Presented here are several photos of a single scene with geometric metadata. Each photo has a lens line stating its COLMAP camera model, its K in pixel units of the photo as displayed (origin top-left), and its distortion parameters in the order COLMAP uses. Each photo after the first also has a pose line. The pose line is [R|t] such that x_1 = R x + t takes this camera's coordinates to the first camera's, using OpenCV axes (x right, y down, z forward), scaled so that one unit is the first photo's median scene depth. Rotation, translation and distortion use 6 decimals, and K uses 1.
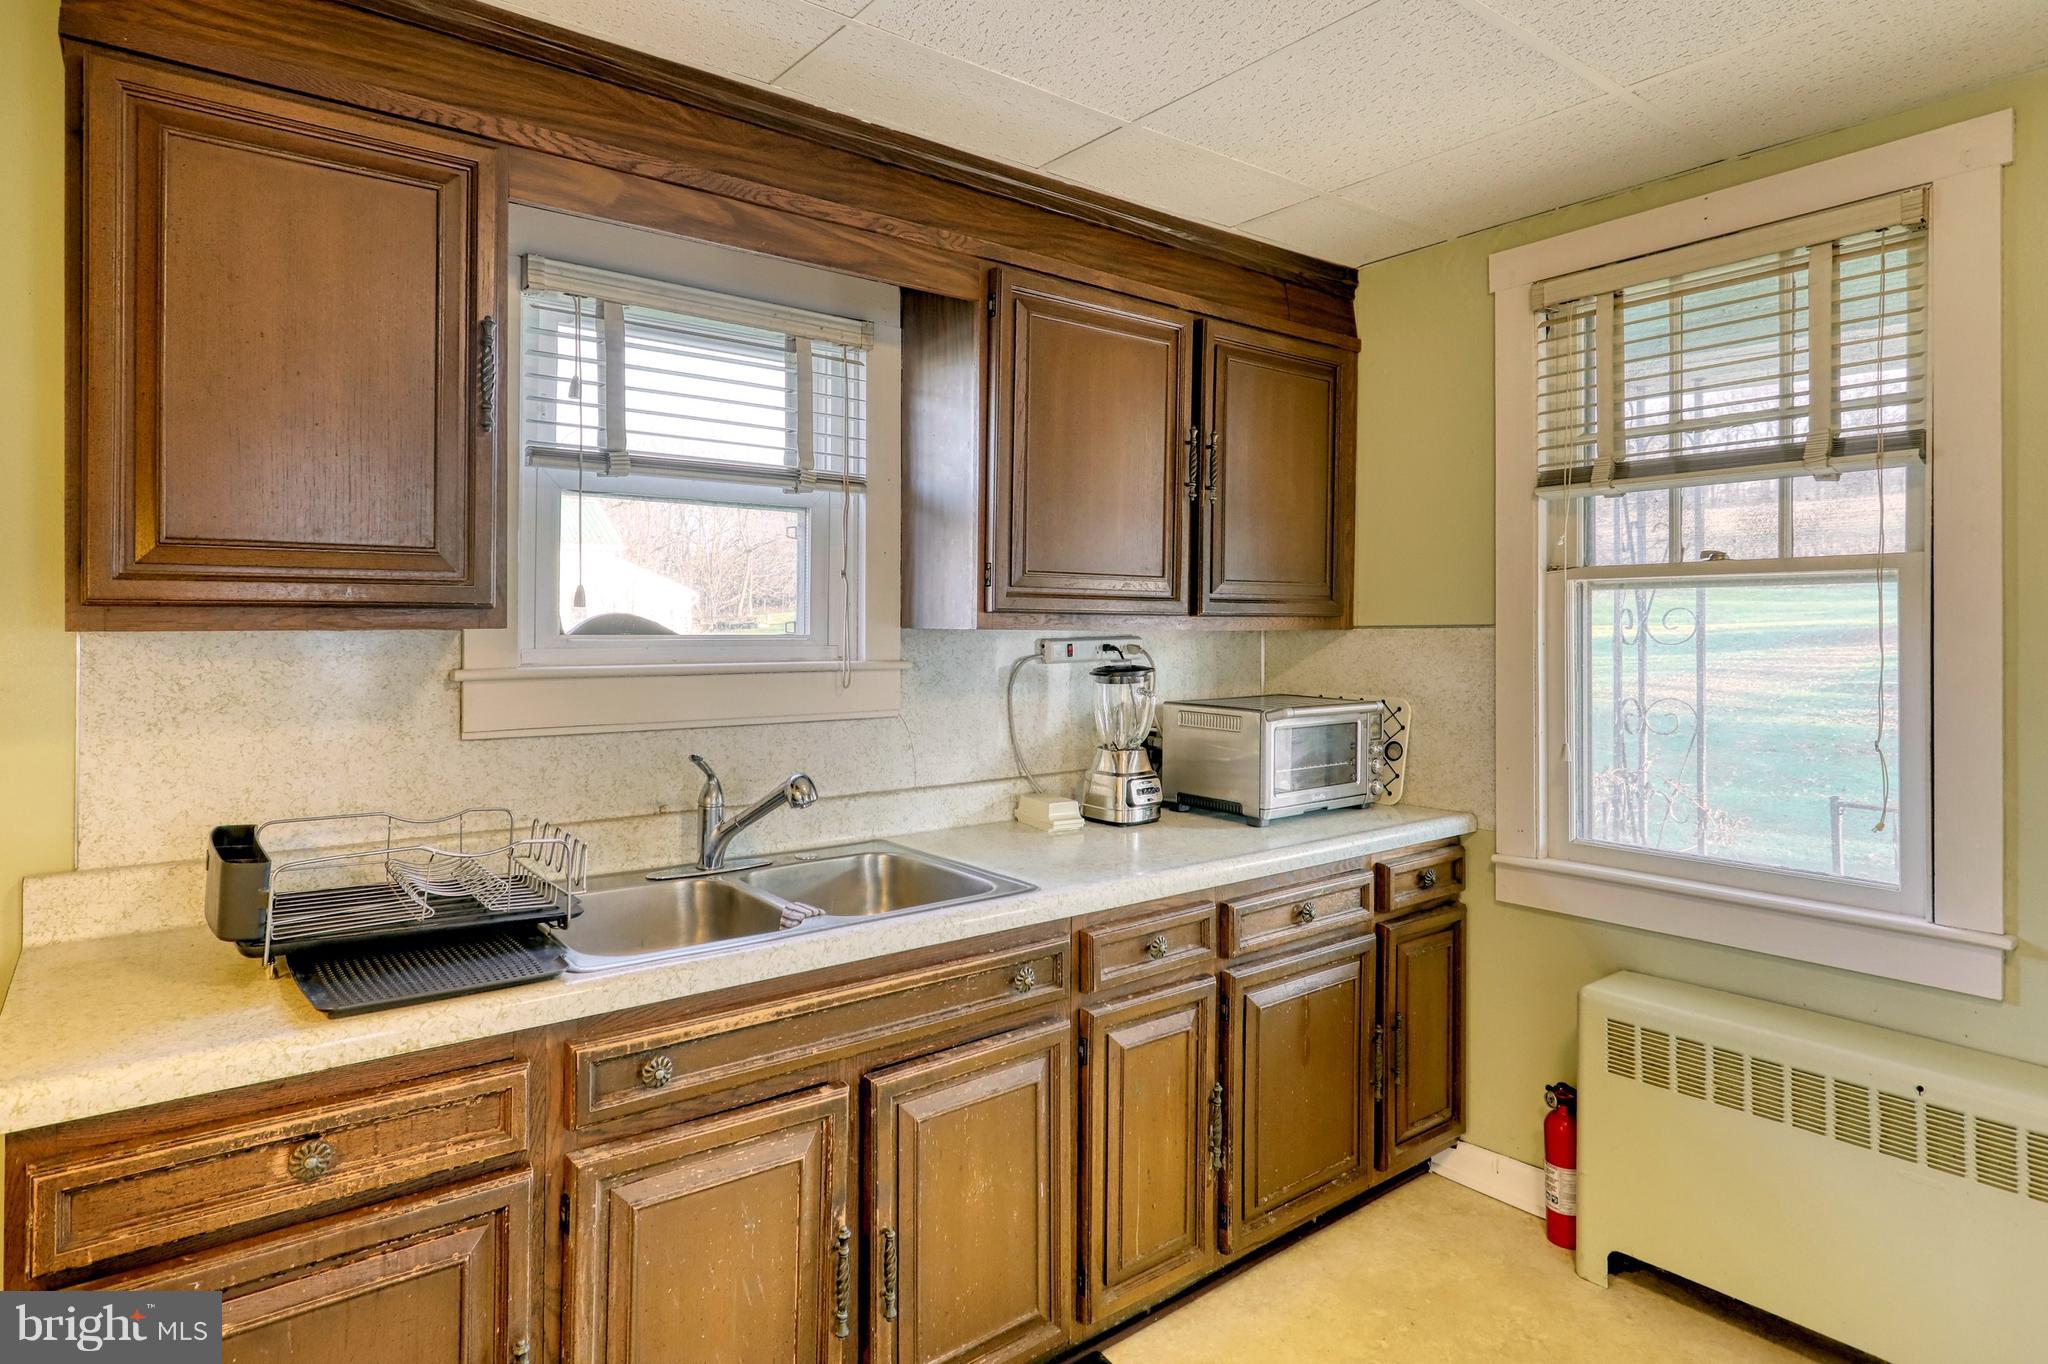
lens RADIAL K [[1137.3, 0, 1020.5], [0, 1137.3, 620.2], [0, 0, 1]] dist [0.002194, 0.000642]
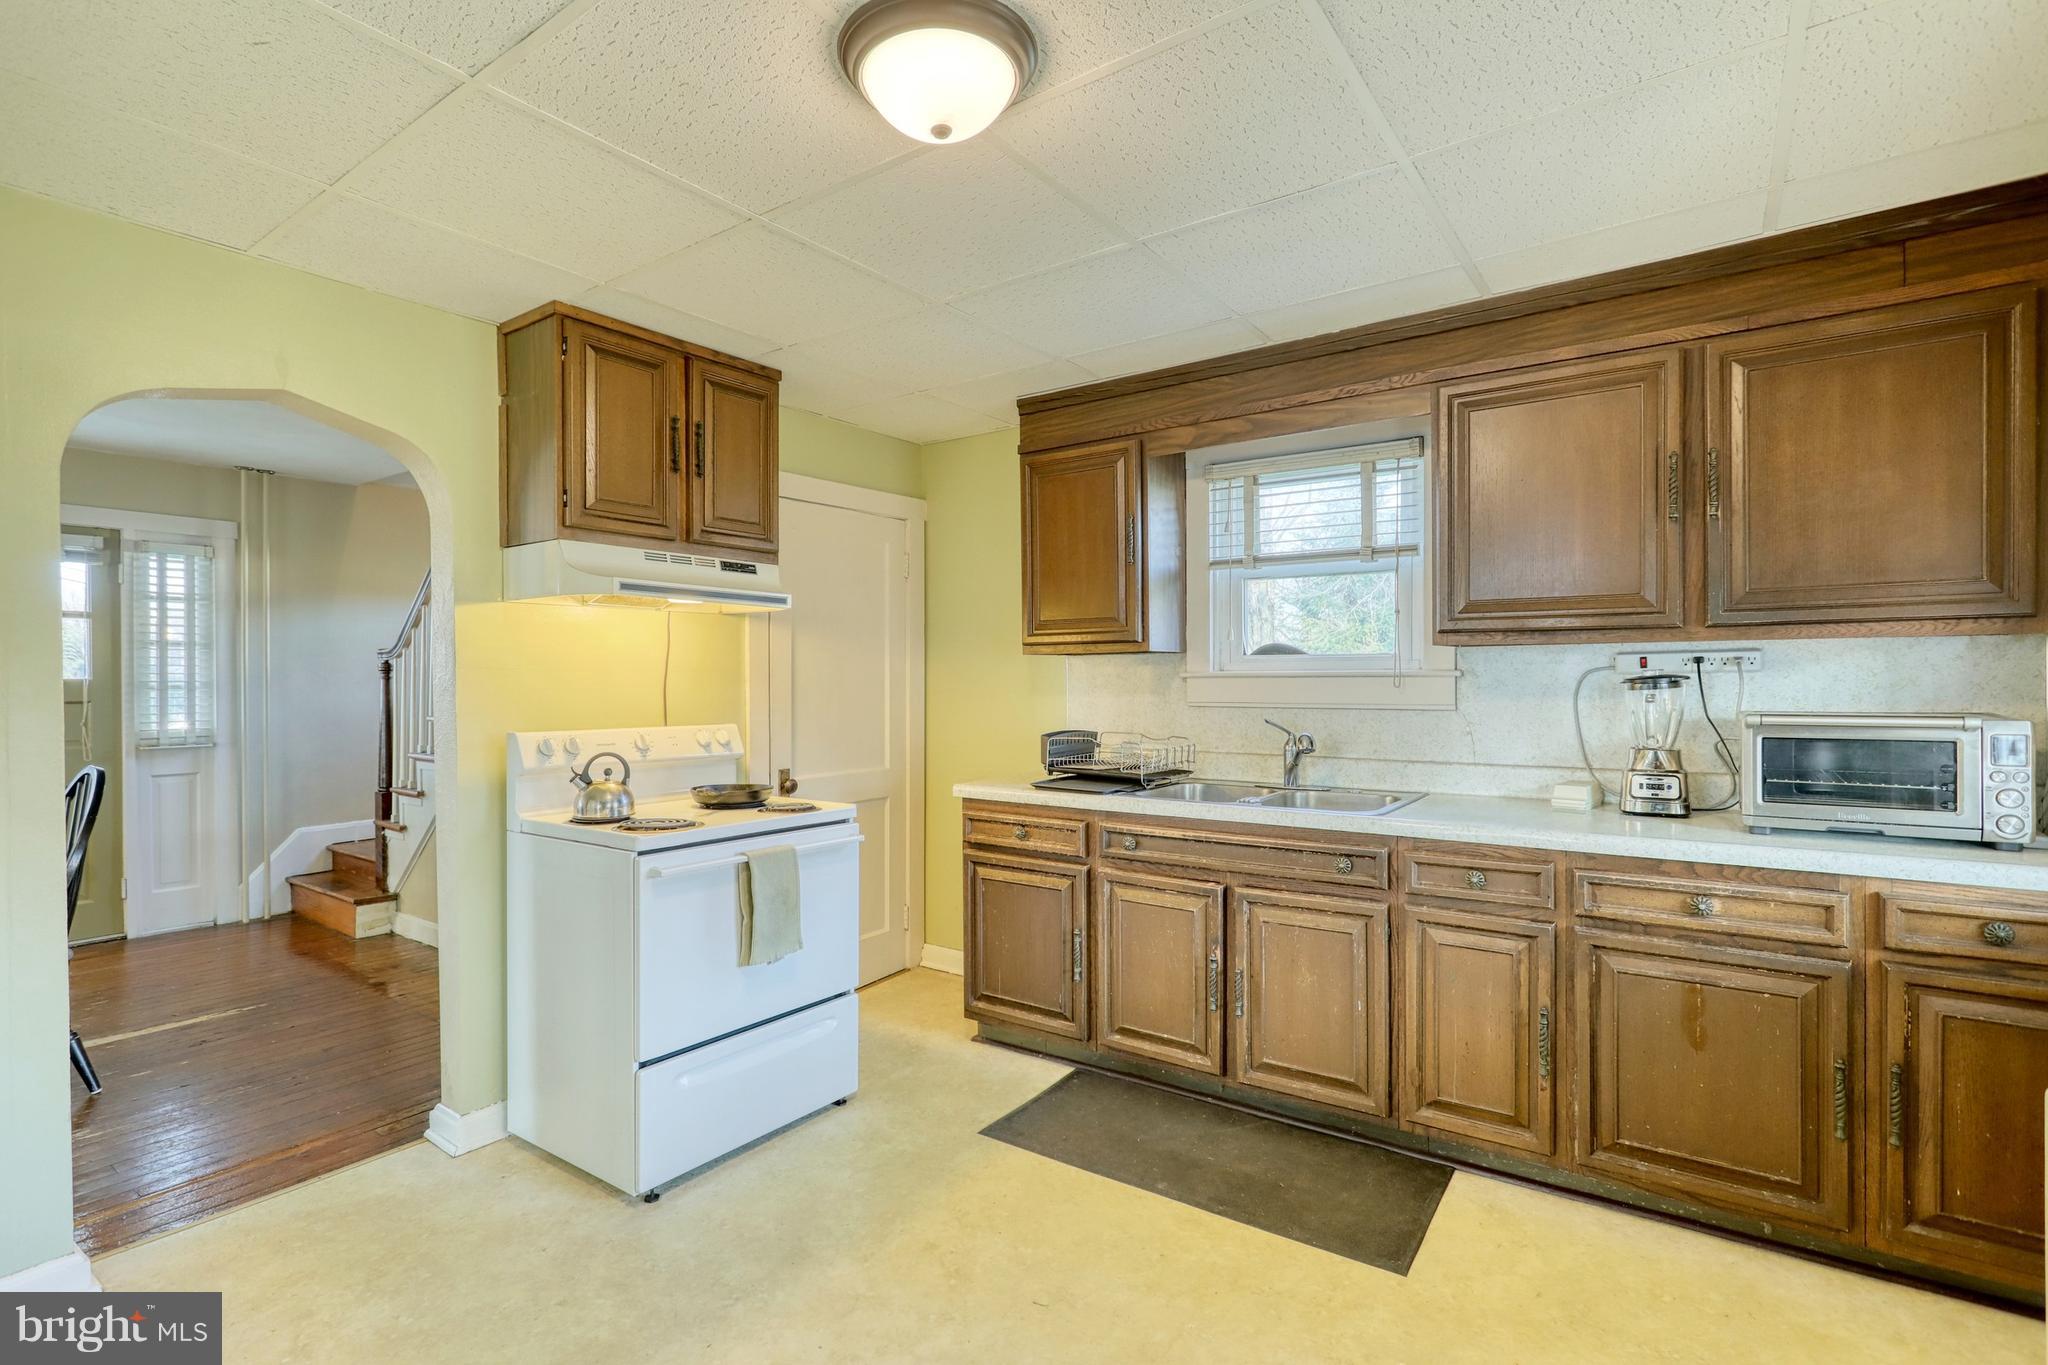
lens RADIAL K [[988.2, 0, 1024.0], [0, 988.2, 682.5], [0, 0, 1]] dist [-0.000322, -0.000069]
pose [[0.288744, -0.000486, -0.957406, 1.142789], [0.009725, 0.999950, 0.002425, 0.053880], [0.957357, -0.010011, 0.288735, 0.179465]]
